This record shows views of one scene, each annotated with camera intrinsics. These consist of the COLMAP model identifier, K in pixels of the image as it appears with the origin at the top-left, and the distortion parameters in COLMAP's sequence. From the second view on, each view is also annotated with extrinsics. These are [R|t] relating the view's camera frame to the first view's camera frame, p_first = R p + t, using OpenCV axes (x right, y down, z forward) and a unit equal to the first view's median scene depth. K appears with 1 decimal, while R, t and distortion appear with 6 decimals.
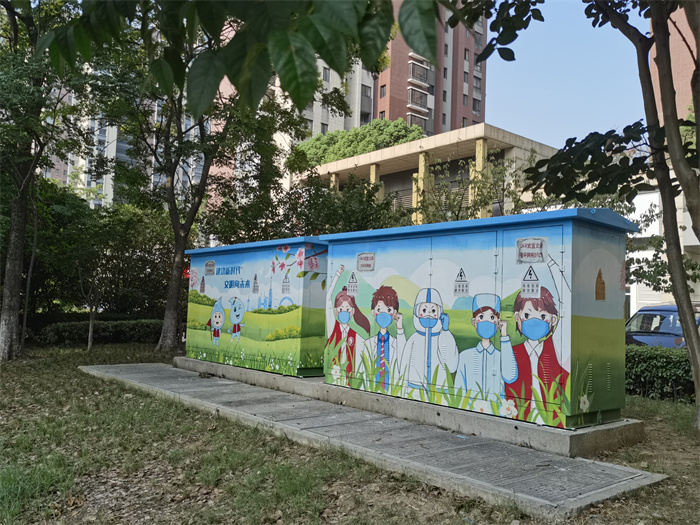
lens RADIAL K [[627.9, 0, 349.6], [0, 627.9, 263.5], [0, 0, 1]] dist [0.030866, -0.012115]
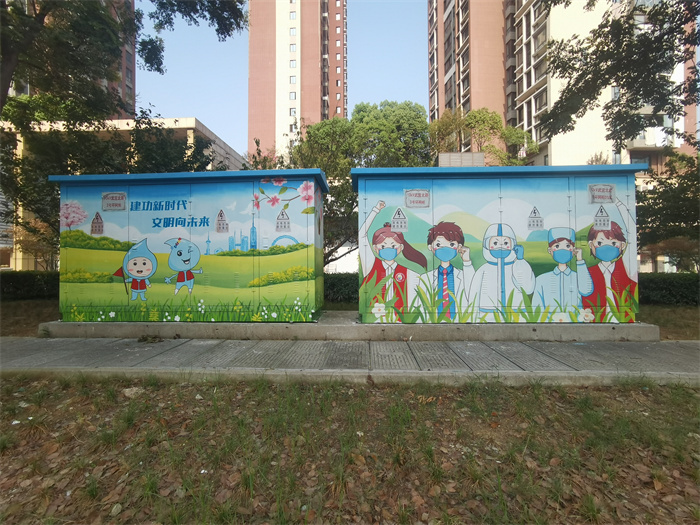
lens RADIAL K [[384.5, 0, 350.2], [0, 384.5, 258.7], [0, 0, 1]] dist [-0.028508, 0.002902]
pose [[0.682729, -0.029841, 0.730062, -0.529819], [-0.019486, 0.998067, 0.059019, 0.063118], [-0.730412, -0.054520, 0.680828, 0.679787]]
